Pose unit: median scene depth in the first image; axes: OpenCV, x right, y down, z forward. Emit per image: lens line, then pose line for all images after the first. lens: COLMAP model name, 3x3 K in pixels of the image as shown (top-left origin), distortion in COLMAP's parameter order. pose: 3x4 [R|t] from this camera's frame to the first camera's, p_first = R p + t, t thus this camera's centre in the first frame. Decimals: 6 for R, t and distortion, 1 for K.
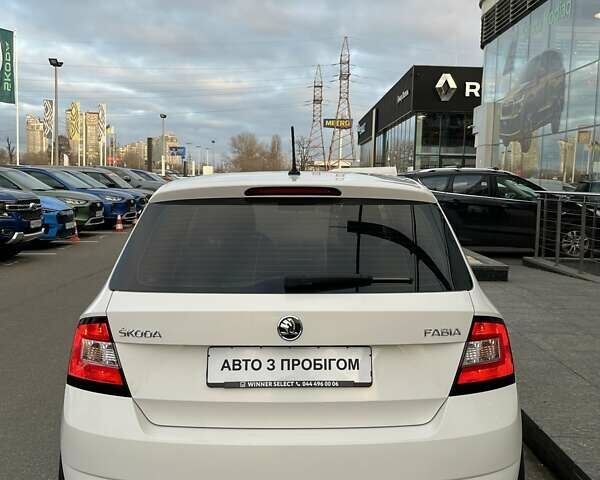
lens RADIAL K [[734.8, 0, 300.0], [0, 734.8, 240.0], [0, 0, 1]] dist [0.139942, -0.003353]
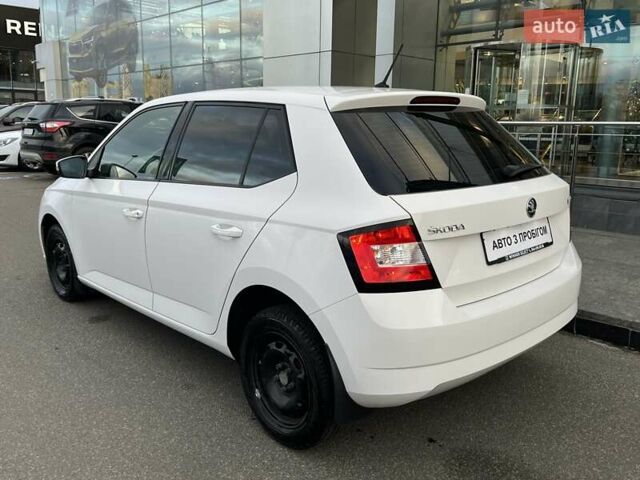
lens RADIAL K [[607.7, 0, 320.0], [0, 607.7, 240.0], [0, 0, 1]] dist [0.007143, 0.000439]
pose [[0.715400, -0.147417, 0.682987, -0.119737], [0.063869, 0.987194, 0.146178, -0.000019], [-0.695790, -0.060953, 0.715654, 0.061012]]
